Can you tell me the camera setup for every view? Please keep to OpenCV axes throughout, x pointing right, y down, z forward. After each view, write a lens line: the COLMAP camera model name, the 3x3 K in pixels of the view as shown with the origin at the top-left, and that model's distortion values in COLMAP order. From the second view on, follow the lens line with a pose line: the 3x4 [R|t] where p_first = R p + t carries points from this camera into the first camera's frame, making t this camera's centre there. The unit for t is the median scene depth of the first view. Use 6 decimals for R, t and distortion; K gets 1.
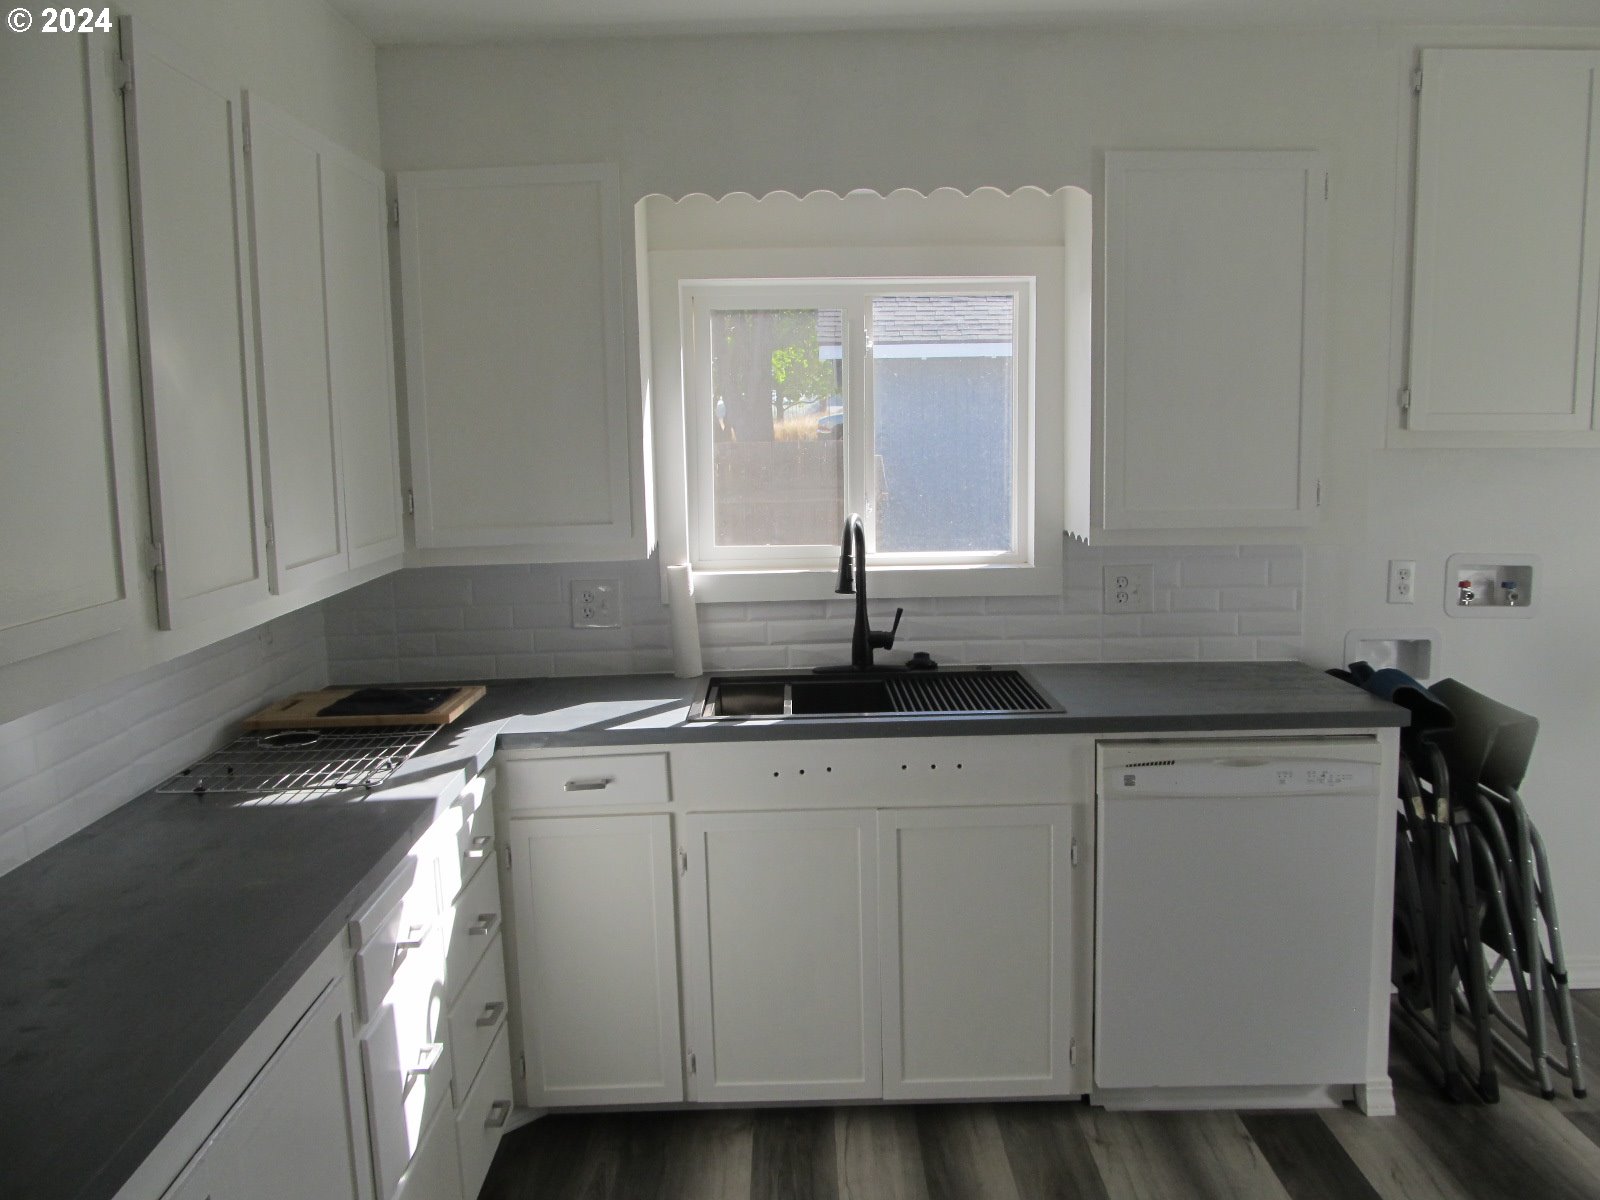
lens RADIAL K [[1375.3, 0, 798.4], [0, 1375.3, 601.5], [0, 0, 1]] dist [-0.015722, 0.021464]
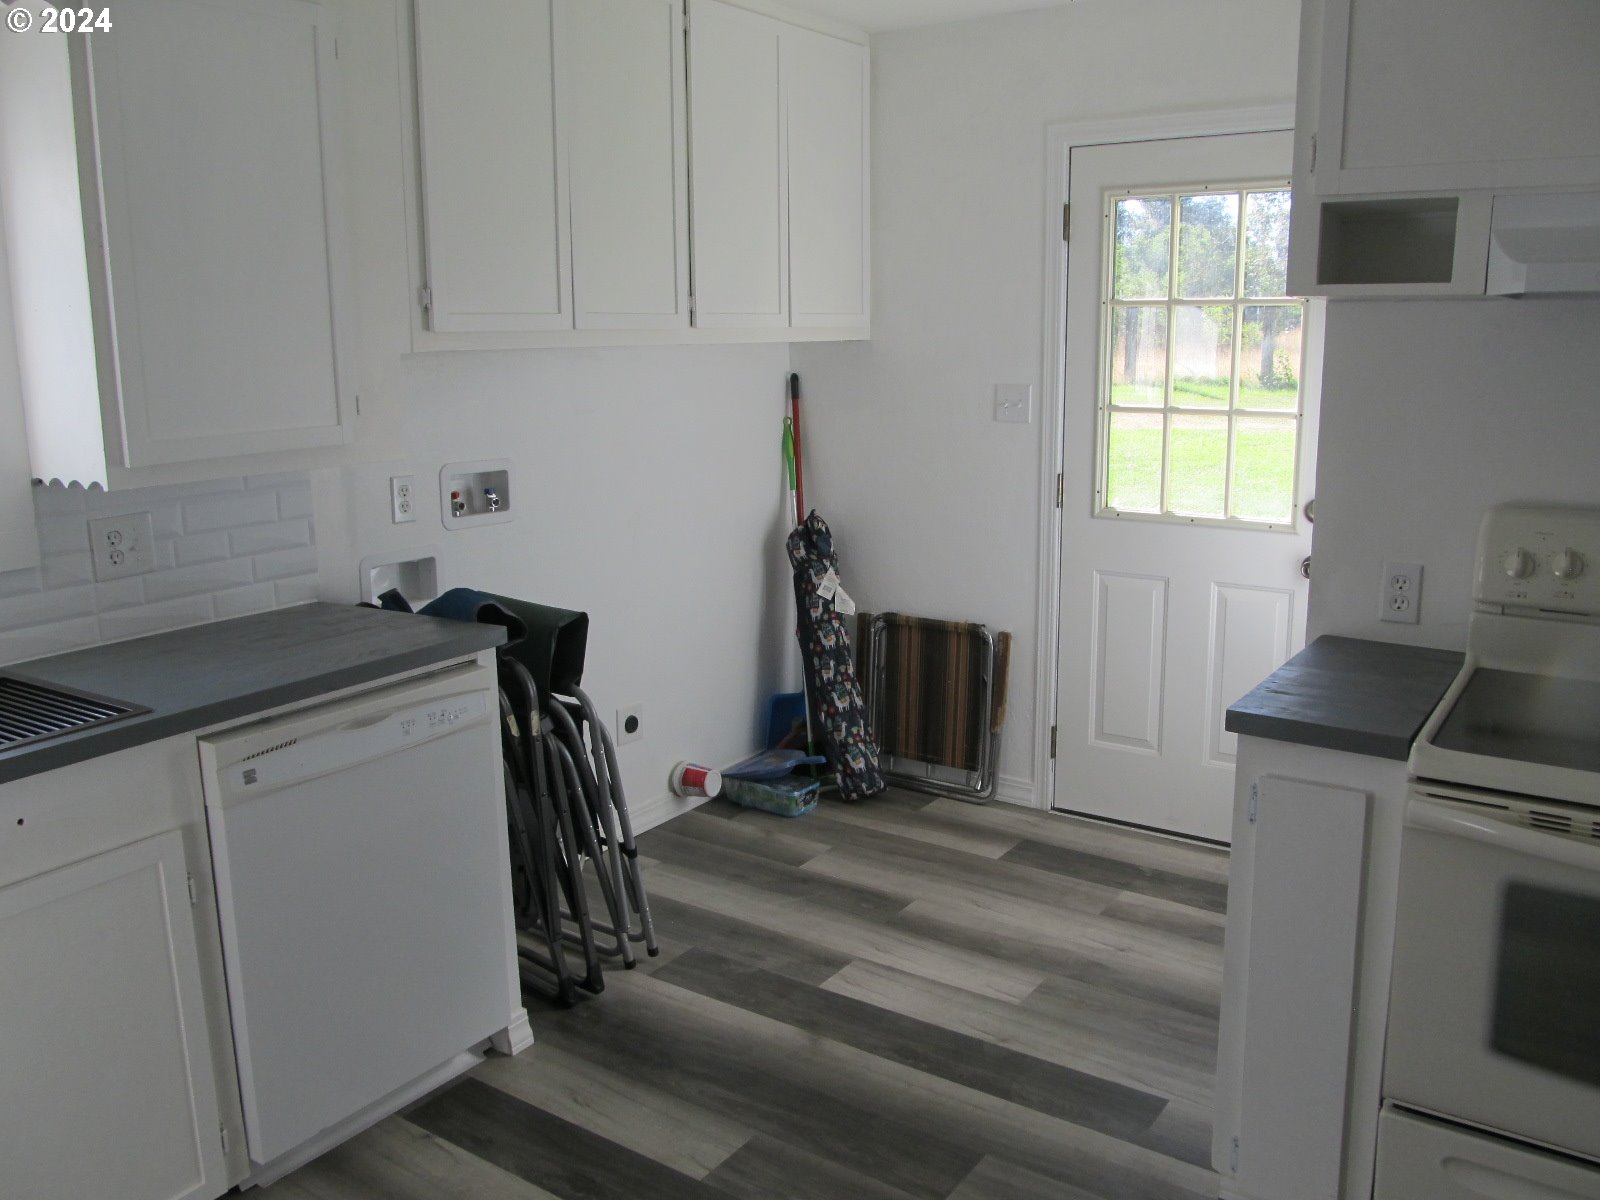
lens RADIAL K [[1375.3, 0, 794.2], [0, 1375.3, 587.0], [0, 0, 1]] dist [-0.015722, 0.021464]
pose [[0.595736, -0.156999, 0.787687, -0.167033], [0.133206, 0.986441, 0.095869, -0.010962], [-0.792058, 0.047812, 0.608571, 0.248594]]
